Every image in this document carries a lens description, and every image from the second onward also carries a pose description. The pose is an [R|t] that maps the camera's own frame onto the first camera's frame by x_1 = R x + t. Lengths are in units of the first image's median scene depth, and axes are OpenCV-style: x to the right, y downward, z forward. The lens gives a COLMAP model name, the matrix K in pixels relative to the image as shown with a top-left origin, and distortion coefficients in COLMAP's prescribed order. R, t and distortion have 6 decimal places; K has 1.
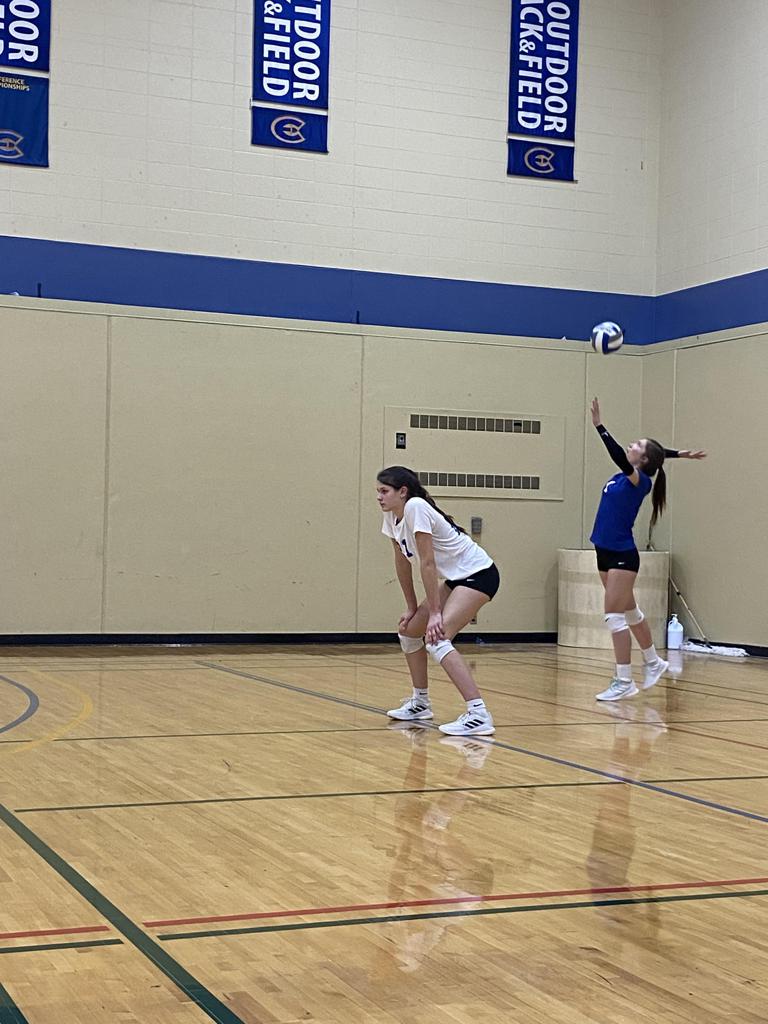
lens RADIAL K [[1675.1, 0, 395.1], [0, 1675.1, 529.4], [0, 0, 1]] dist [0.094497, 0.000000]
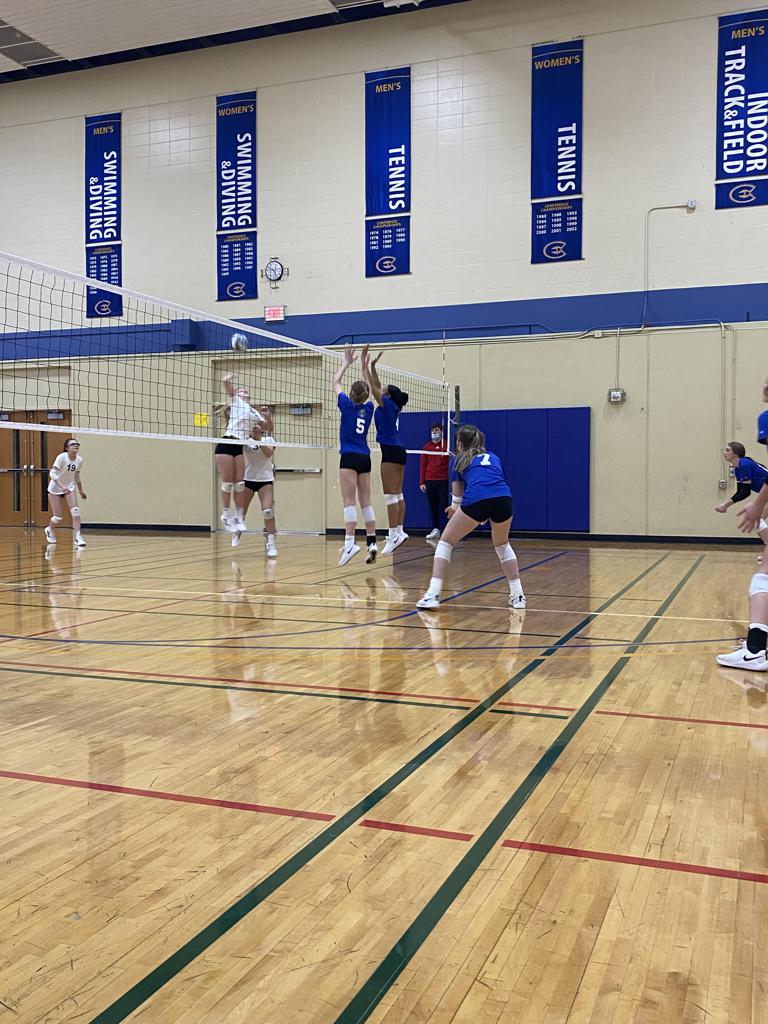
lens RADIAL K [[1014.3, 0, 388.2], [0, 1014.3, 507.5], [0, 0, 1]] dist [0.018027, 0.000000]
pose [[0.723472, -0.001426, -0.690352, 0.325621], [0.023945, 0.999448, 0.023029, 0.007138], [0.689938, -0.033191, 0.723107, 0.139341]]
